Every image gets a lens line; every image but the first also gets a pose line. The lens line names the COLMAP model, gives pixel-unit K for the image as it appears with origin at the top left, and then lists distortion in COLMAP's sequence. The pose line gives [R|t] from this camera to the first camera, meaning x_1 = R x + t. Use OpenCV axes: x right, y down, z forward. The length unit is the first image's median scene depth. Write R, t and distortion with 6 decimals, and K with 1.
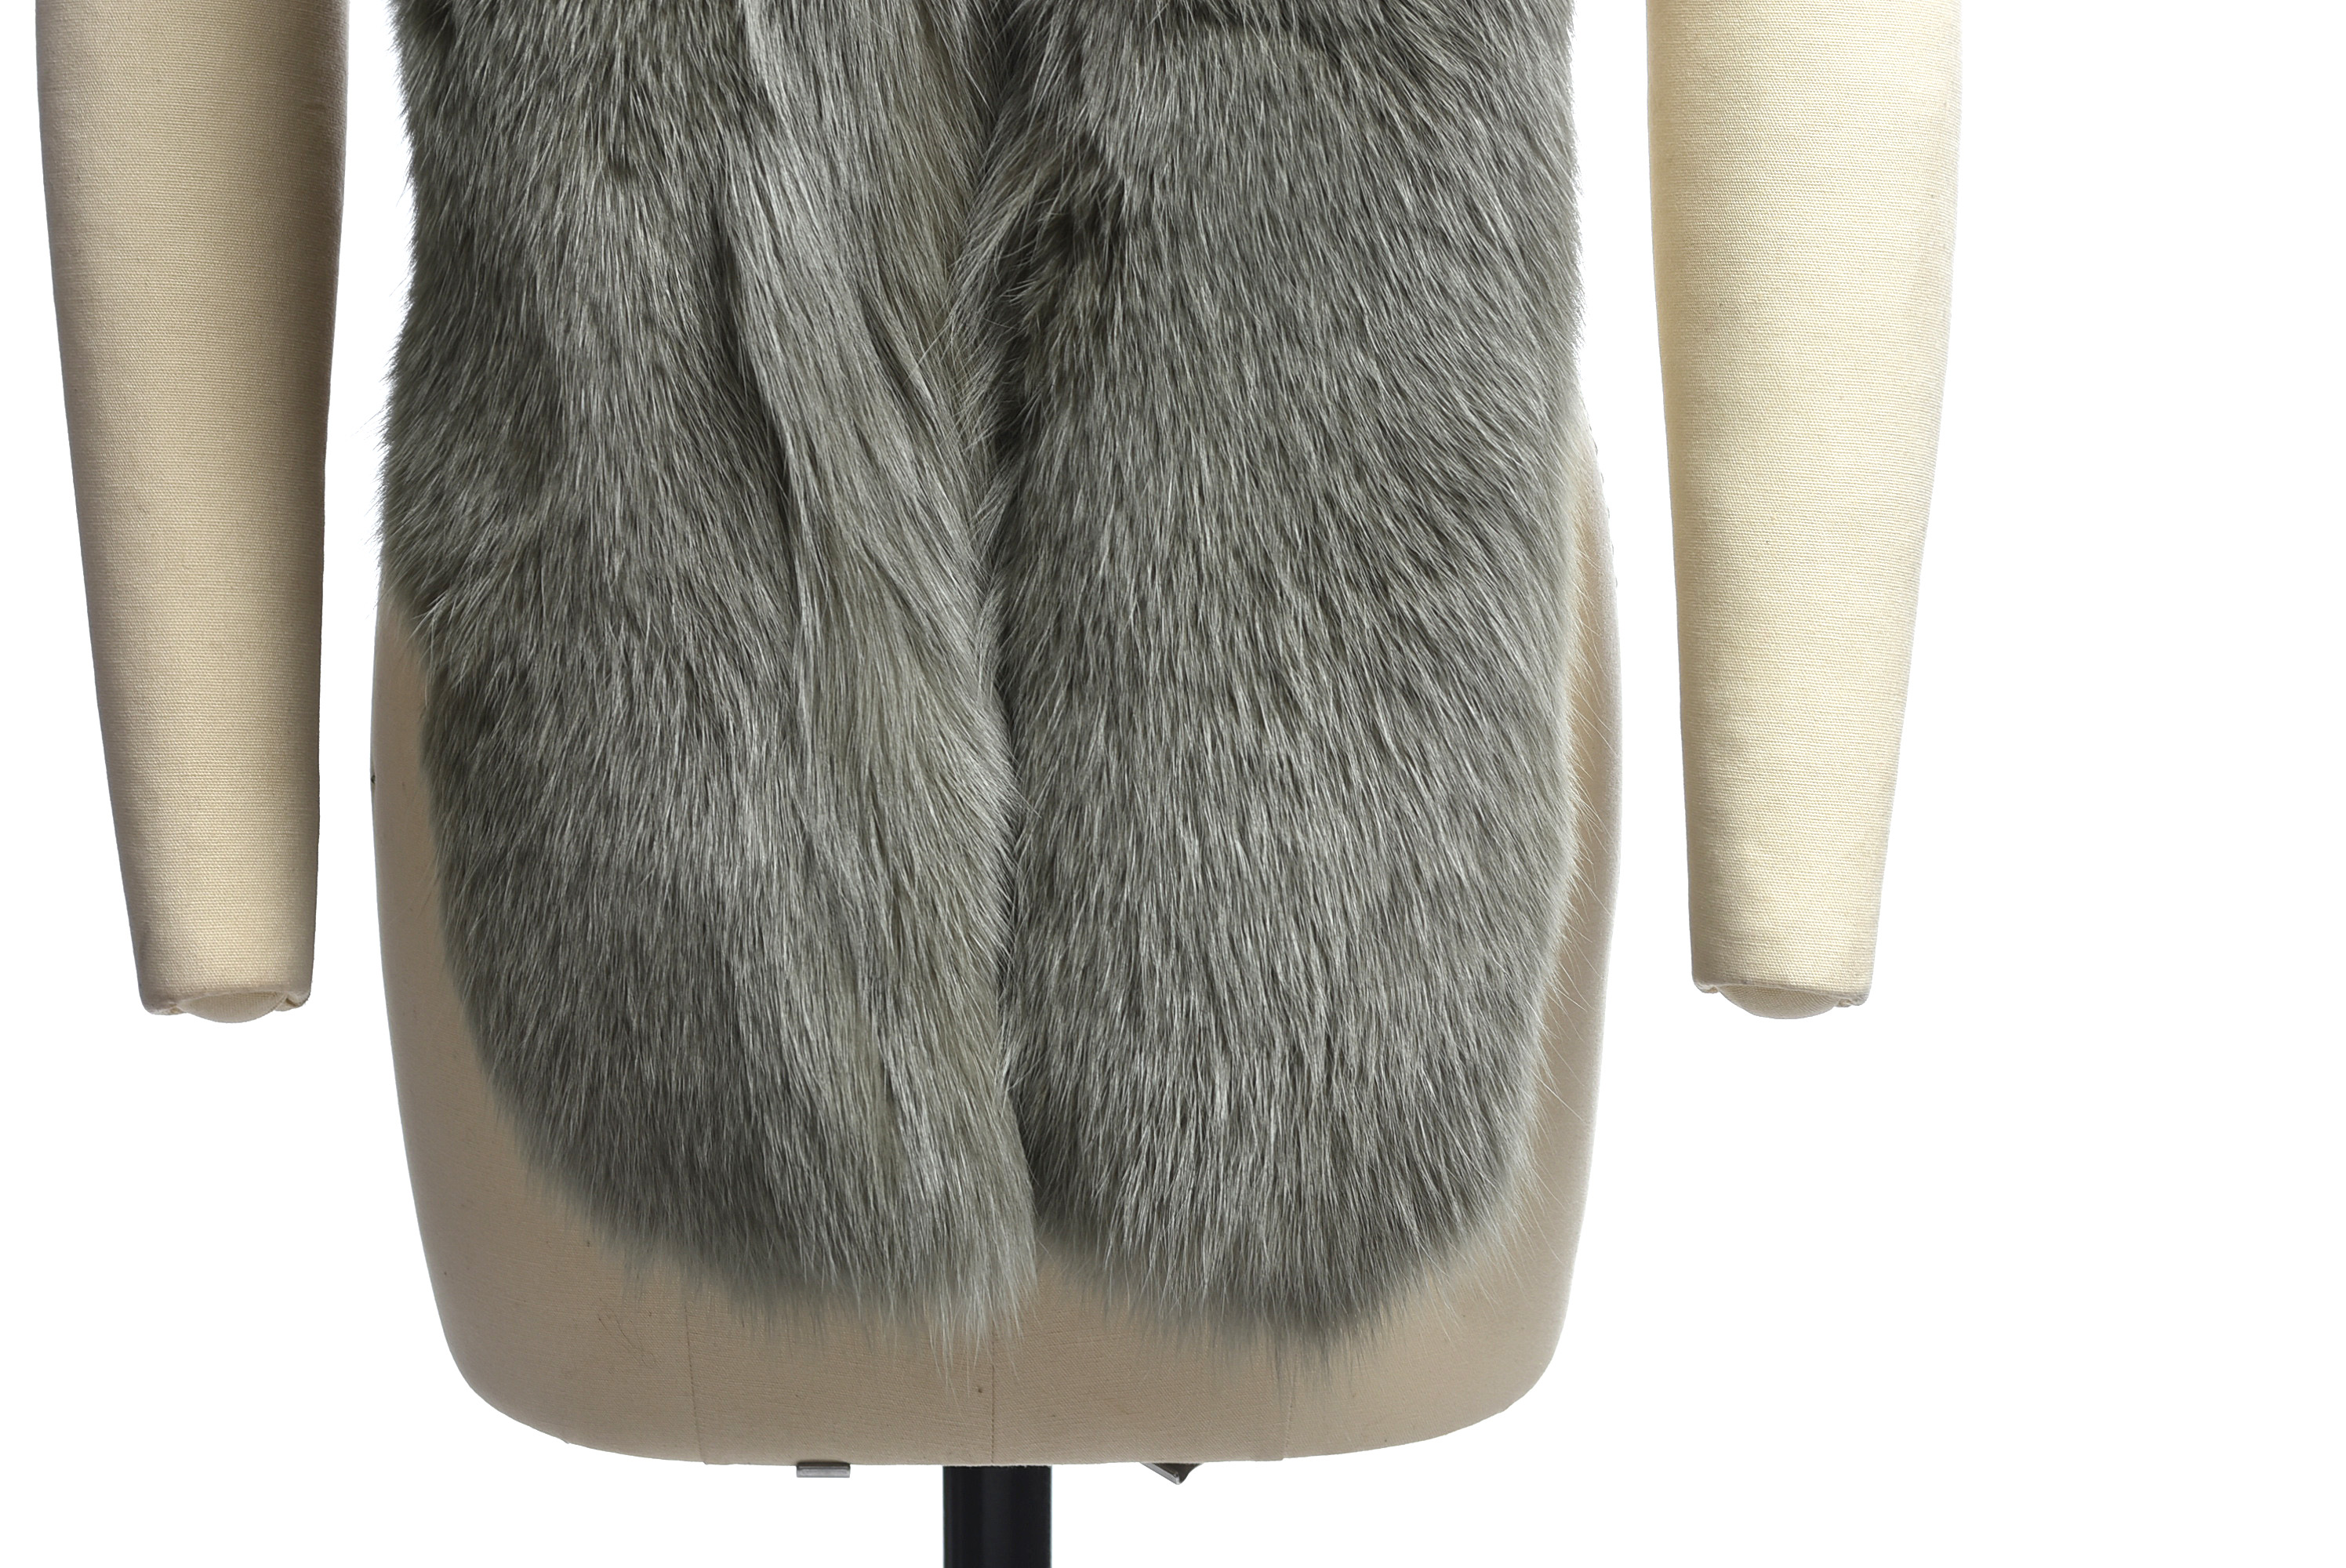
lens RADIAL K [[5342.1, 0, 1173.0], [0, 5342.1, 784.0], [0, 0, 1]] dist [-0.033831, 0.011632]
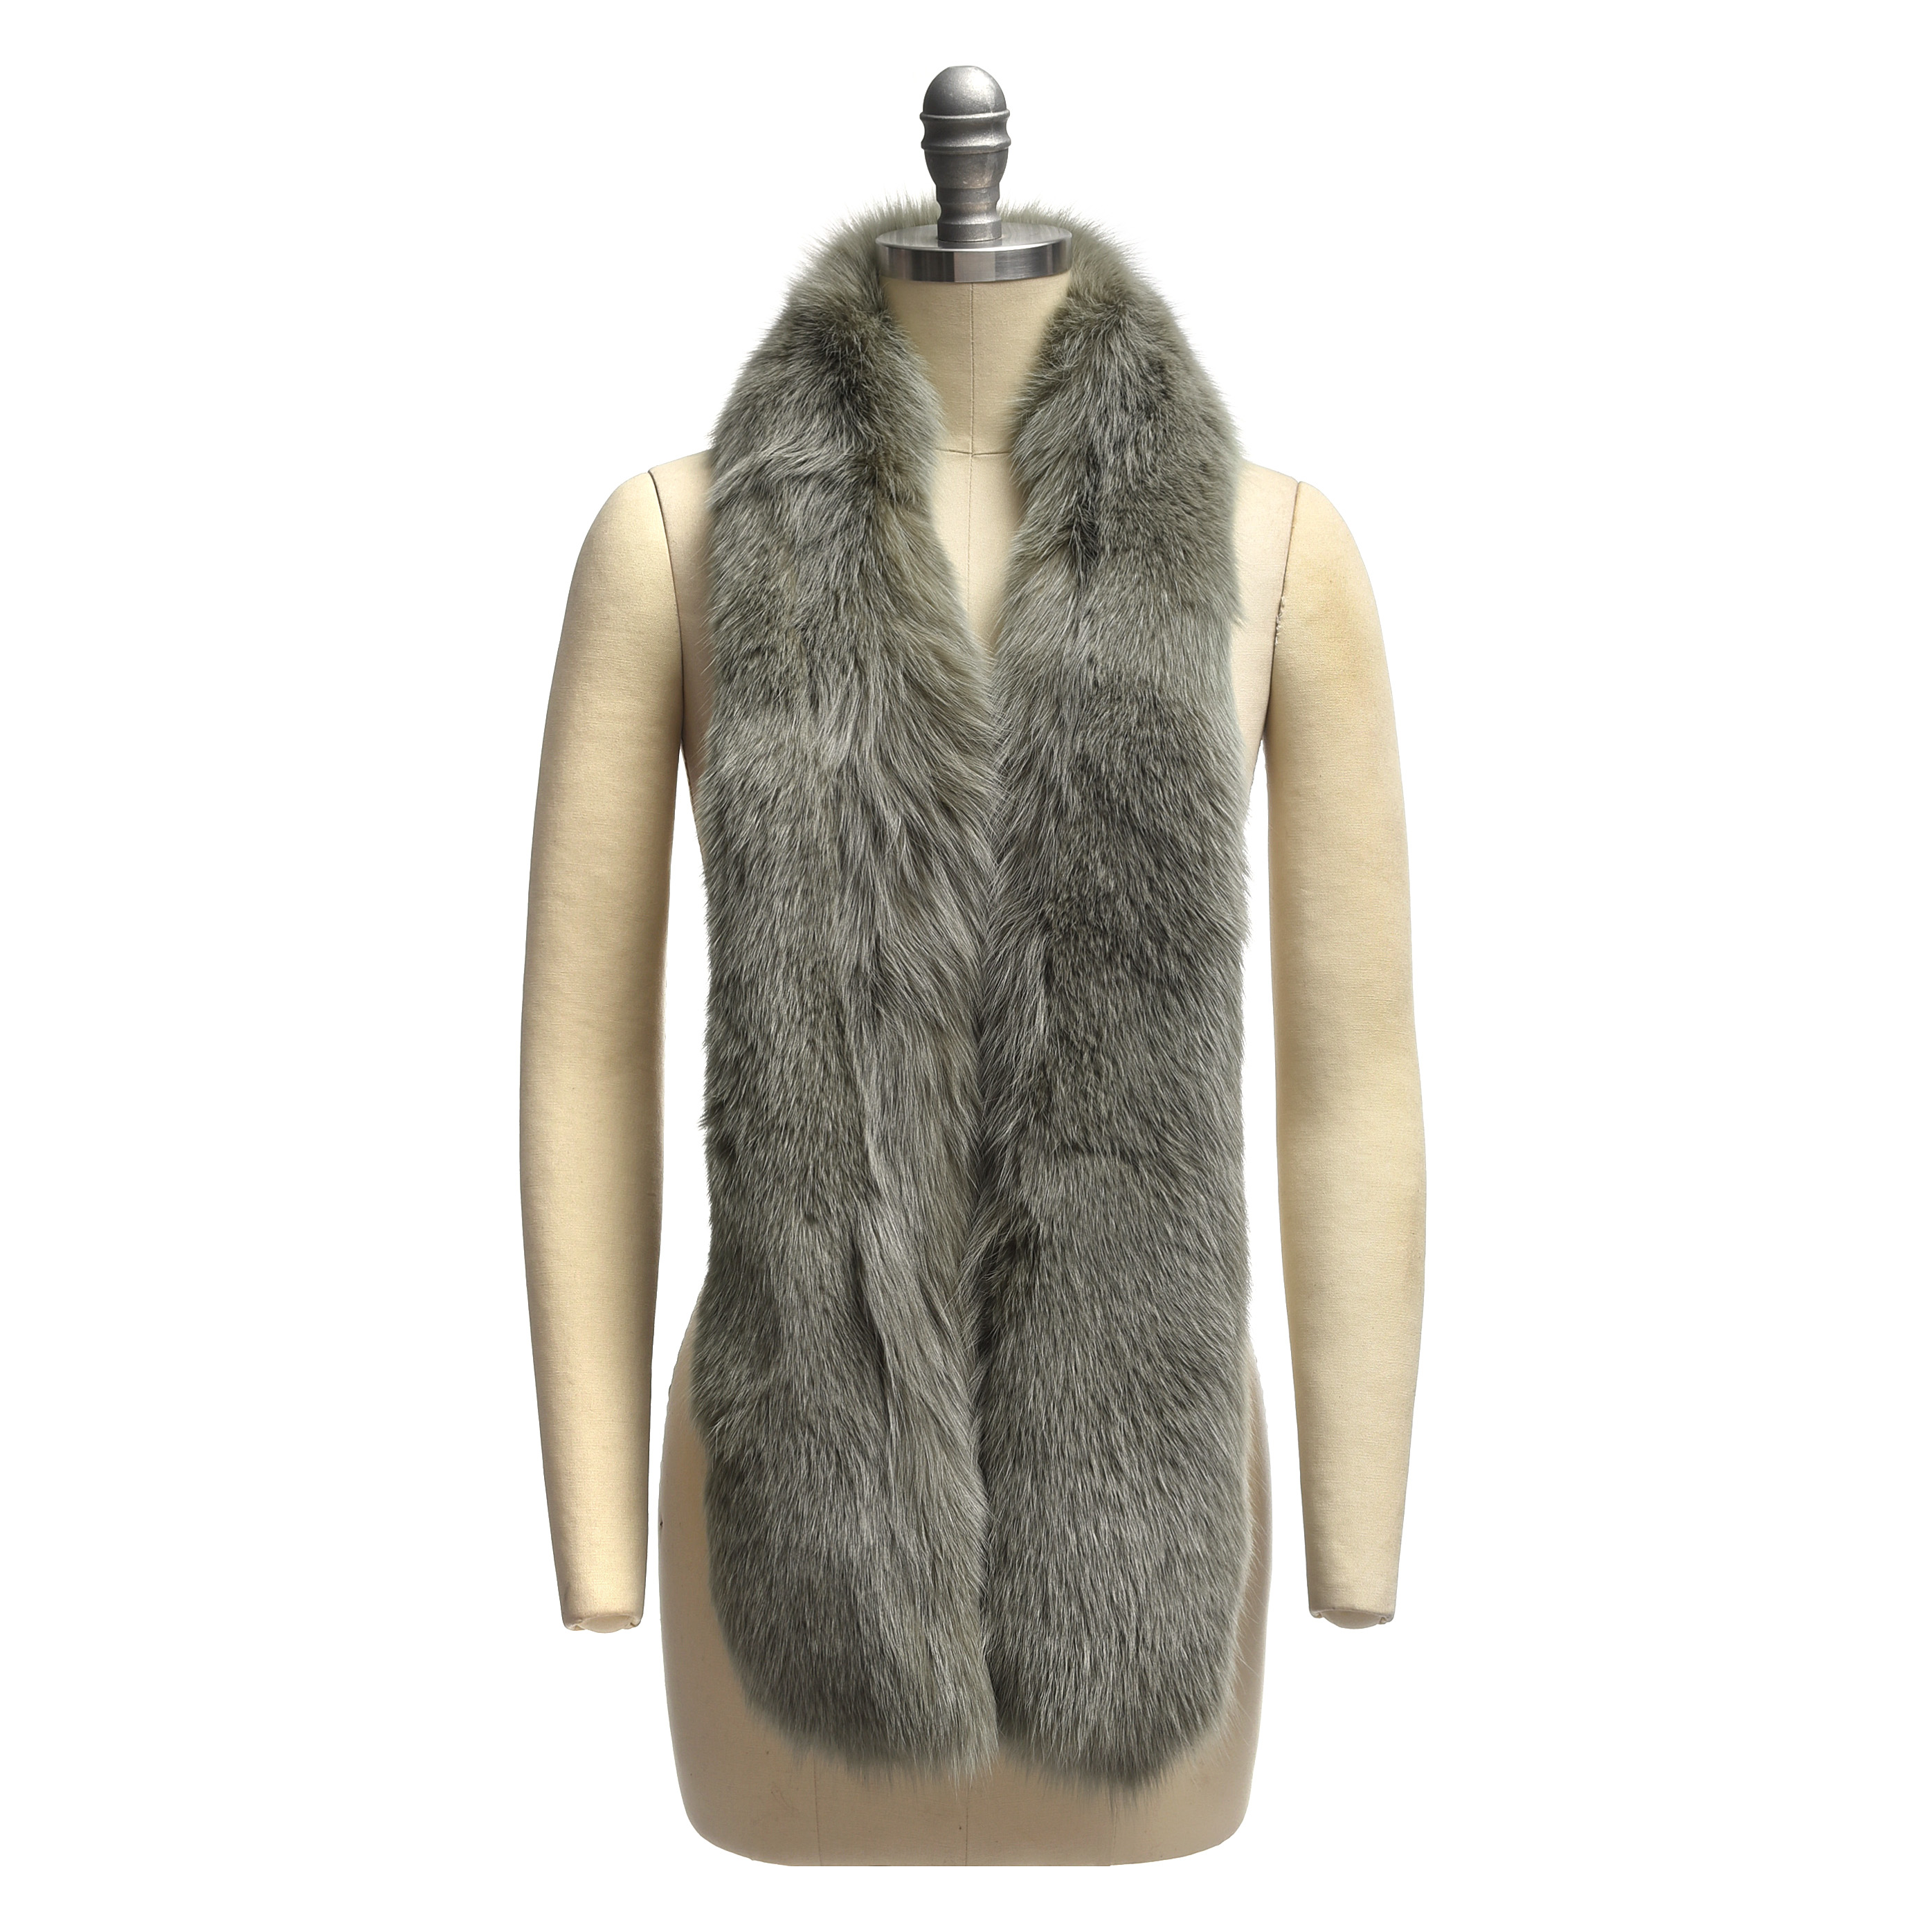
lens RADIAL K [[3463.5, 0, 966.0], [0, 3463.5, 966.0], [0, 0, 1]] dist [0.003965, 0.062391]
pose [[0.999995, -0.002993, 0.001390, -0.040109], [0.003213, 0.979147, -0.203127, 0.069566], [-0.000753, 0.203131, 0.979151, -0.397763]]
